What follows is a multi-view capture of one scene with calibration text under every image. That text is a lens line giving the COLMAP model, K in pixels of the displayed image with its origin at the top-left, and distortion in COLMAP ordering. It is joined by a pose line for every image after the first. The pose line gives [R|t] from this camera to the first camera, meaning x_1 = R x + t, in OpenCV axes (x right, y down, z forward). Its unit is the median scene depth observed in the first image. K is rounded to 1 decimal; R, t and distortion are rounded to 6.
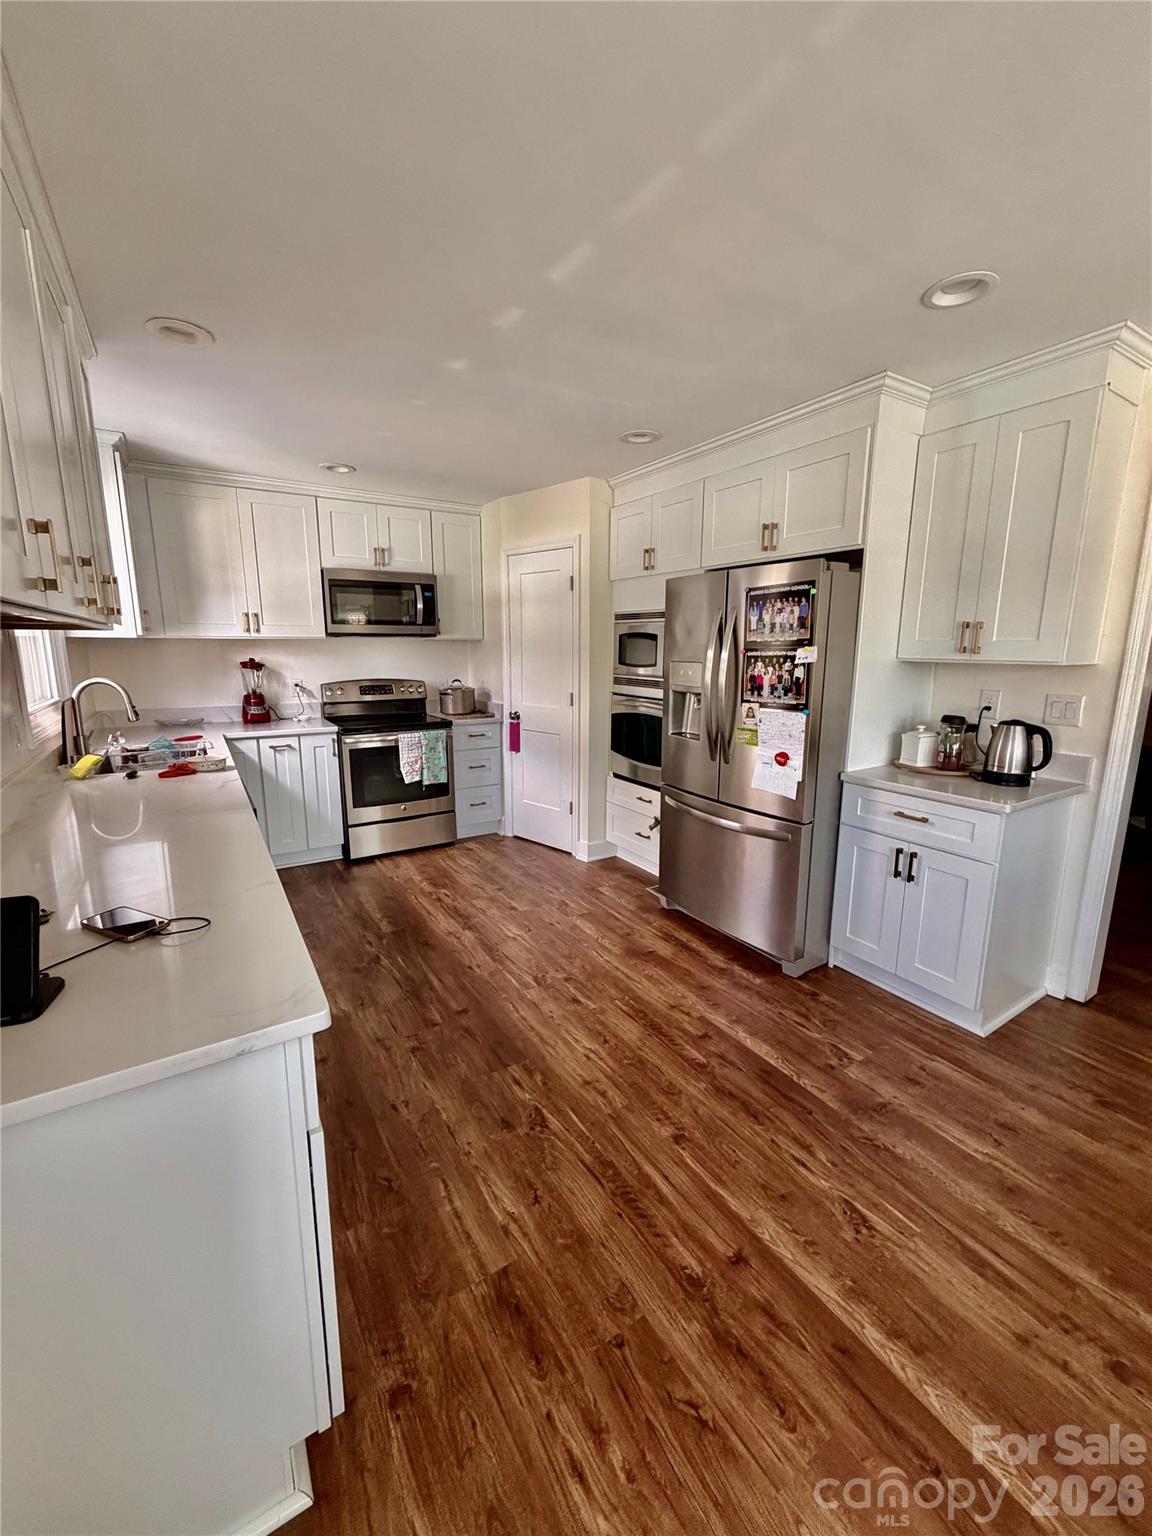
lens RADIAL K [[623.6, 0, 545.5], [0, 623.6, 768.0], [0, 0, 1]] dist [0.000360, 0.000237]
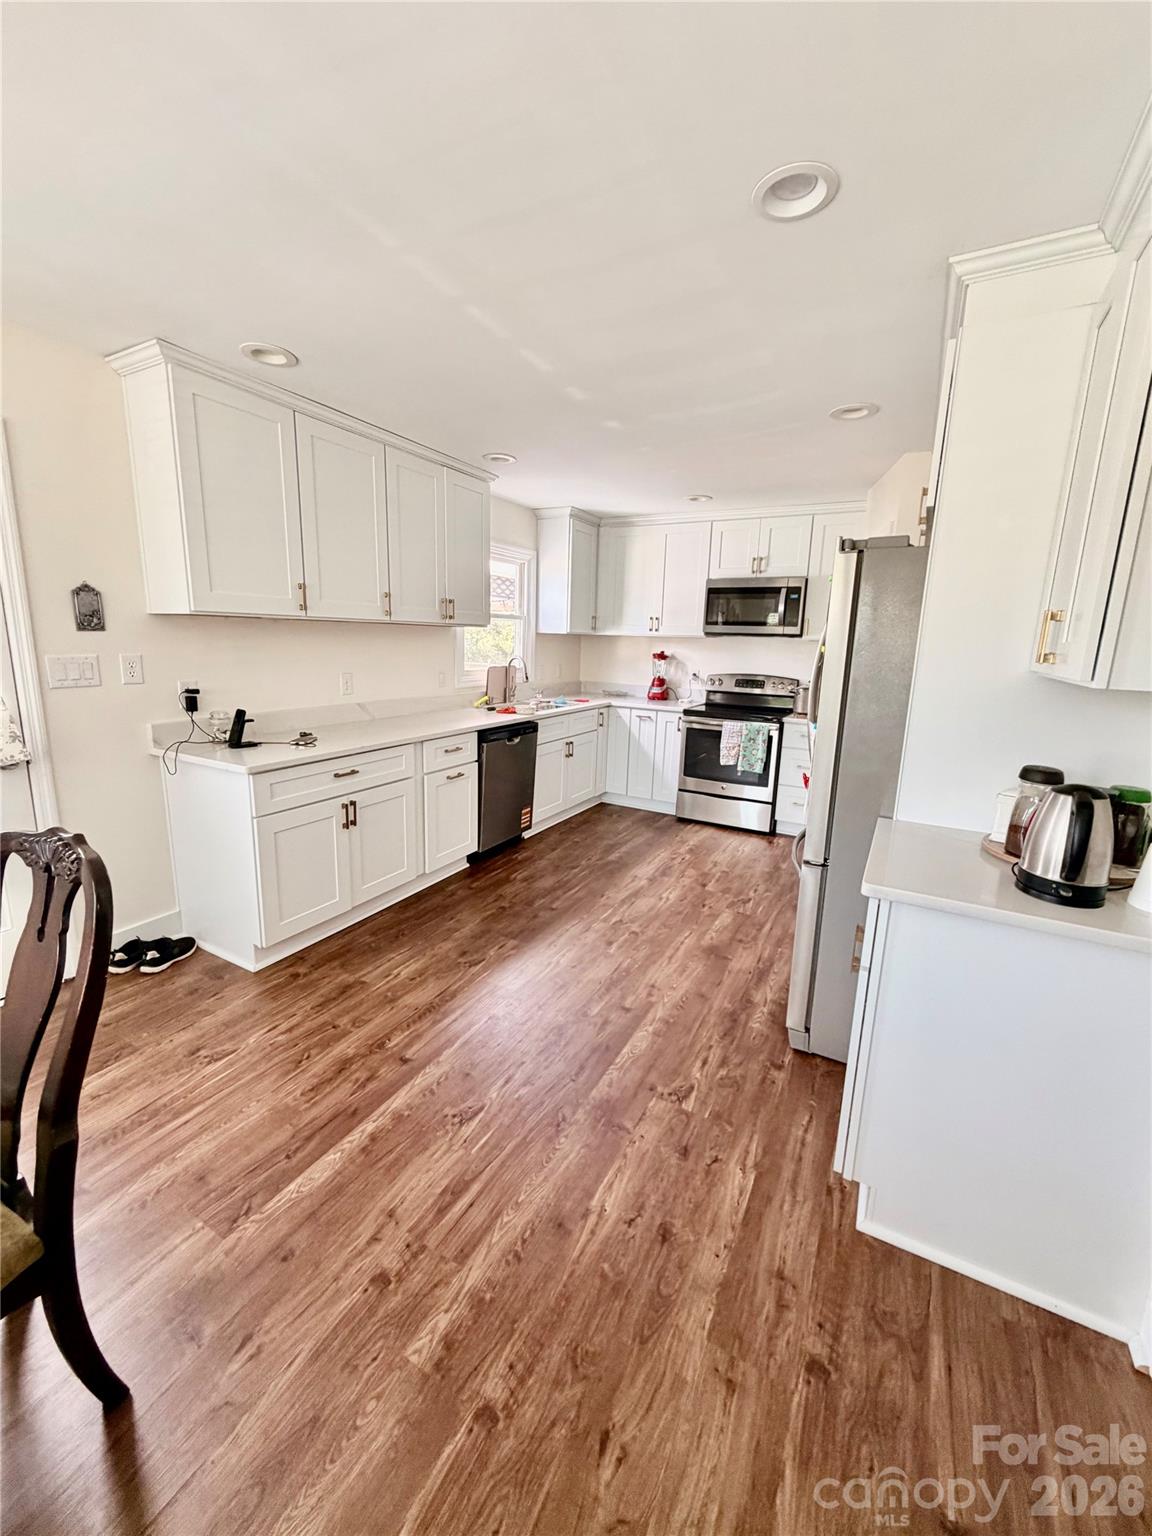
lens RADIAL K [[611.5, 0, 576.0], [0, 611.5, 768.0], [0, 0, 1]] dist [-0.000131, 0.000054]
pose [[0.489797, 0.193854, -0.850011, 1.027213], [-0.197569, 0.974283, 0.108352, -0.065814], [0.849156, 0.114865, 0.515501, 0.347438]]
